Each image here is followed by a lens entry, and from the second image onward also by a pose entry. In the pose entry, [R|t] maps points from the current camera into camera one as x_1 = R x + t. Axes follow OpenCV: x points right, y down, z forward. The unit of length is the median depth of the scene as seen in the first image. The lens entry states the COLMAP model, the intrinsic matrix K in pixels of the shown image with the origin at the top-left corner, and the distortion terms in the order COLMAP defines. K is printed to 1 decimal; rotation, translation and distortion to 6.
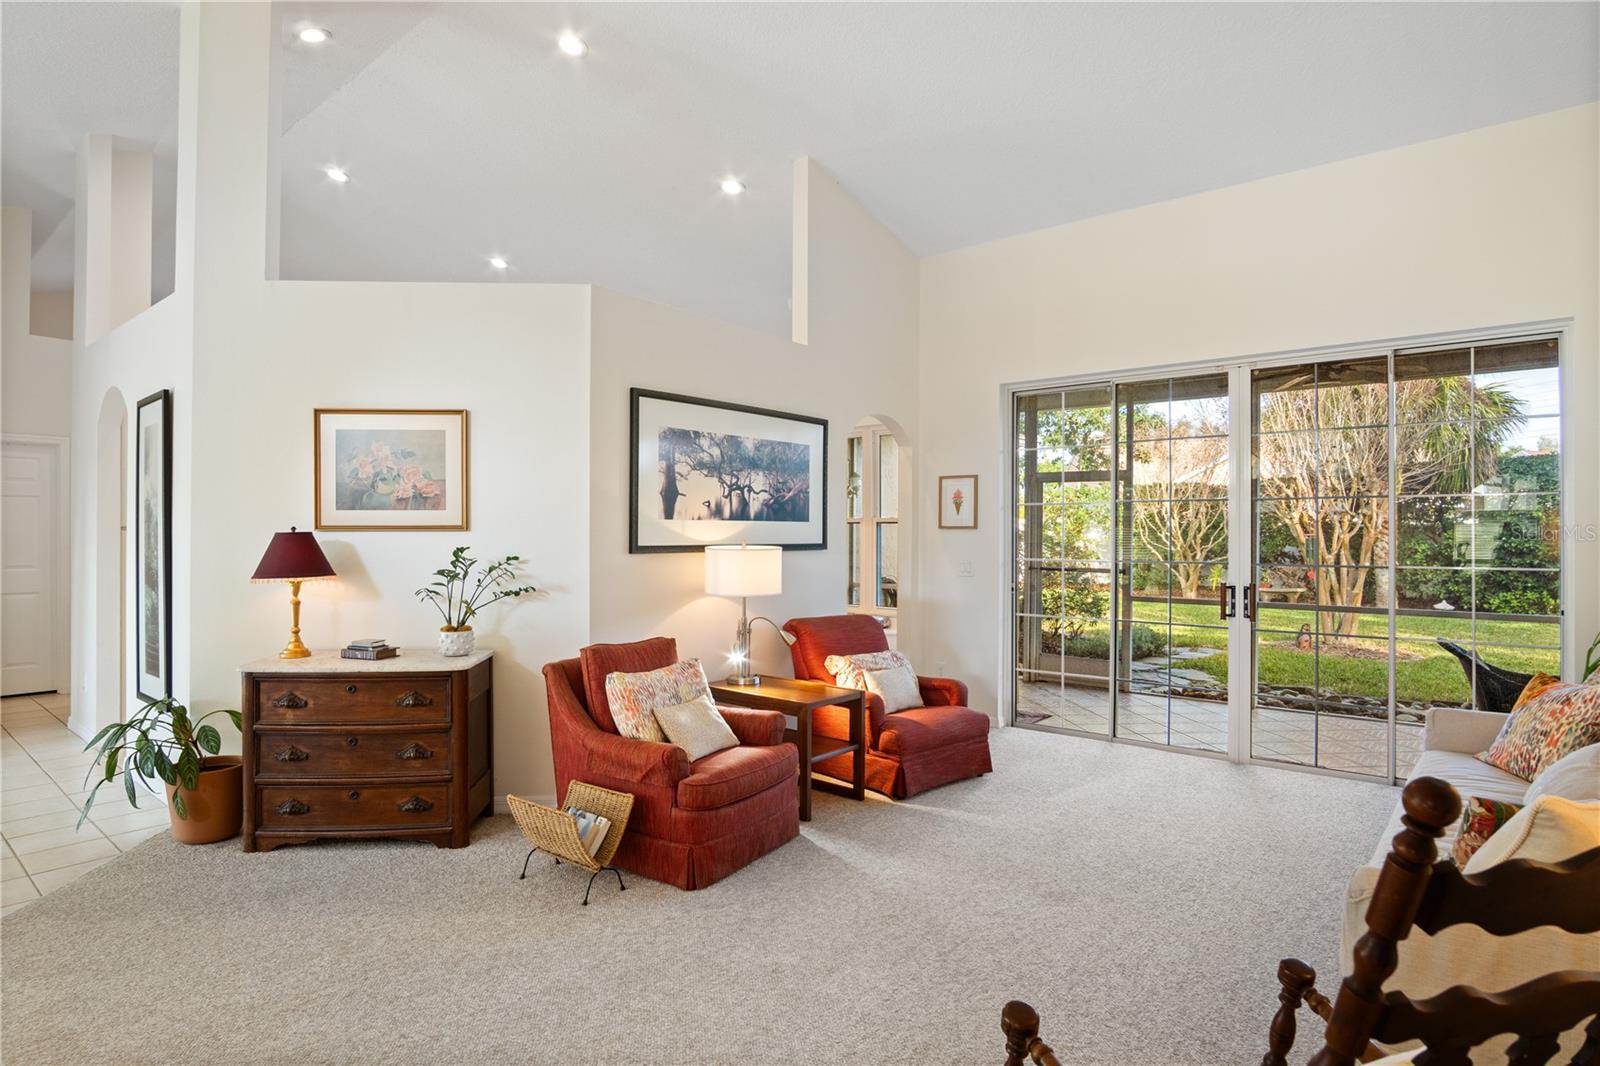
lens RADIAL K [[860.5, 0, 810.0], [0, 860.5, 529.3], [0, 0, 1]] dist [-0.030297, 0.006215]
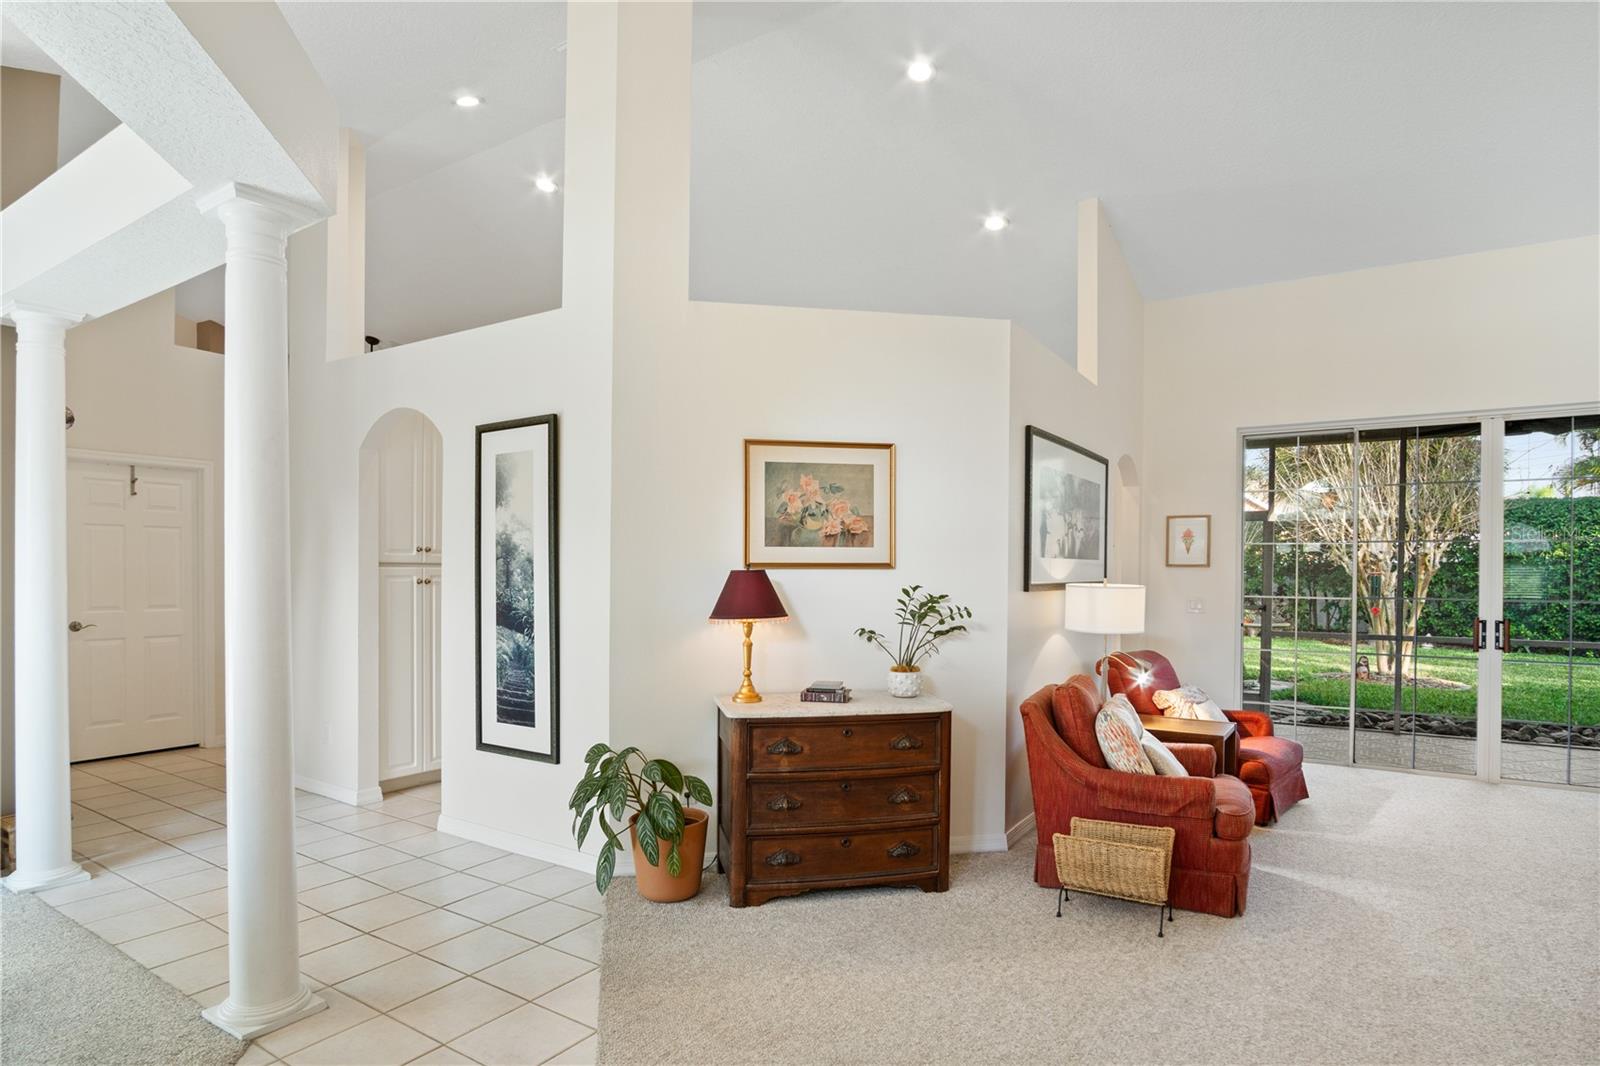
lens RADIAL K [[860.5, 0, 874.9], [0, 860.5, 582.7], [0, 0, 1]] dist [-0.030297, 0.006215]
pose [[0.992456, 0.000186, 0.122601, -0.580161], [-0.002749, 0.999781, 0.020733, -0.002626], [-0.122571, -0.020913, 0.992239, 0.033285]]
